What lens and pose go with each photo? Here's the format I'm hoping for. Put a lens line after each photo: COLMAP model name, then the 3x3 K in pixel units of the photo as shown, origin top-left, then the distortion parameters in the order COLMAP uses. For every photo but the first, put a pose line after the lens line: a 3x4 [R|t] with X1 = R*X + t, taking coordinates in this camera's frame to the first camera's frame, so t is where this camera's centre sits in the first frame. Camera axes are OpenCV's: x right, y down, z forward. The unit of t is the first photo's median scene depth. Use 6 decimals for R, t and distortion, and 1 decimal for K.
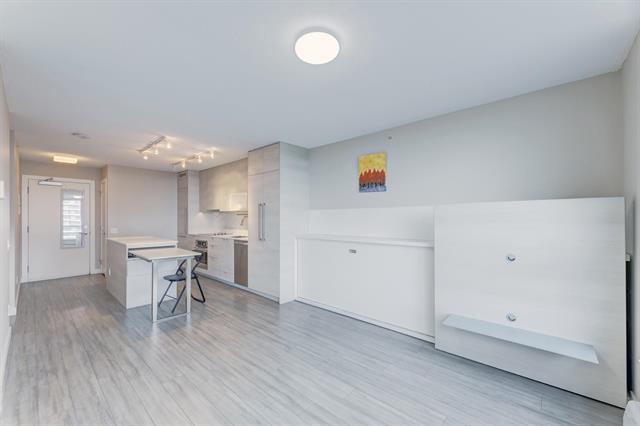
lens RADIAL K [[256.0, 0, 318.3], [0, 256.0, 218.2], [0, 0, 1]] dist [0.000942, -0.000275]
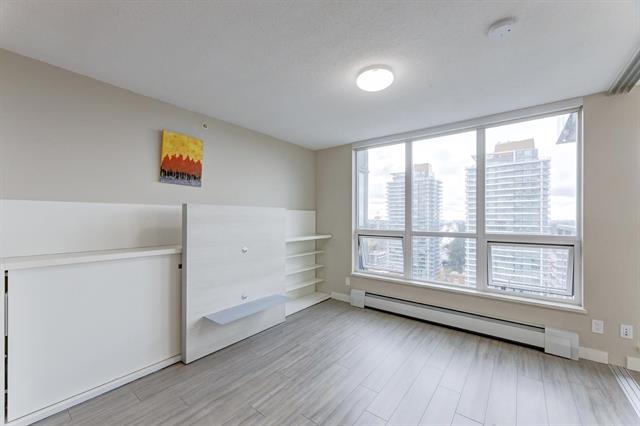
lens RADIAL K [[256.0, 0, 318.3], [0, 256.0, 218.2], [0, 0, 1]] dist [0.000942, -0.000275]
pose [[-0.063450, 0.000877, 0.997985, -0.461061], [-0.000621, 0.999999, -0.000918, -0.002076], [-0.997985, -0.000678, -0.063449, 0.514279]]
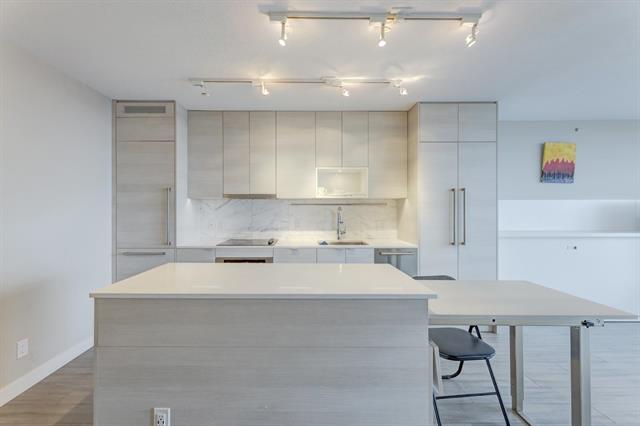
lens RADIAL K [[262.6, 0, 305.6], [0, 262.6, 209.2], [0, 0, 1]] dist [0.001717, 0.000269]
pose [[0.742835, 0.000705, 0.669474, -0.902849], [0.000391, 0.999999, -0.001487, -0.003330], [-0.669475, 0.001366, 0.742834, 0.721206]]
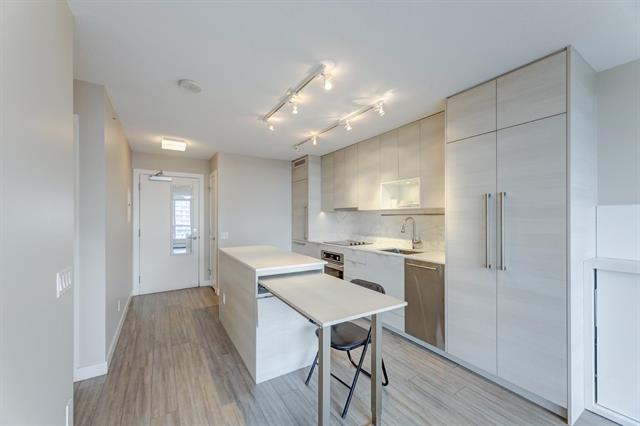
lens RADIAL K [[256.0, 0, 318.3], [0, 256.0, 218.2], [0, 0, 1]] dist [0.000942, -0.000275]
pose [[0.960136, 0.002379, -0.279522, -0.382276], [-0.001241, 0.999990, 0.004251, -0.010923], [0.279529, -0.003735, 0.960130, 0.412795]]
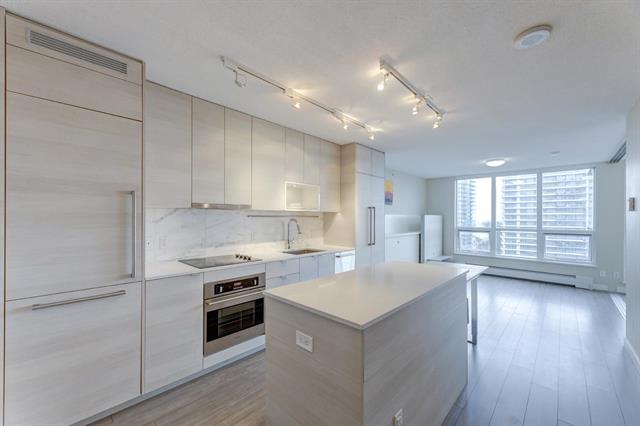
lens RADIAL K [[254.6, 0, 320.5], [0, 254.6, 217.9], [0, 0, 1]] dist [0.002054, 0.000153]
pose [[0.028428, 0.000971, 0.999595, -1.116630], [-0.003470, 0.999994, -0.000872, -0.013637], [-0.999590, -0.003444, 0.028431, 1.100777]]
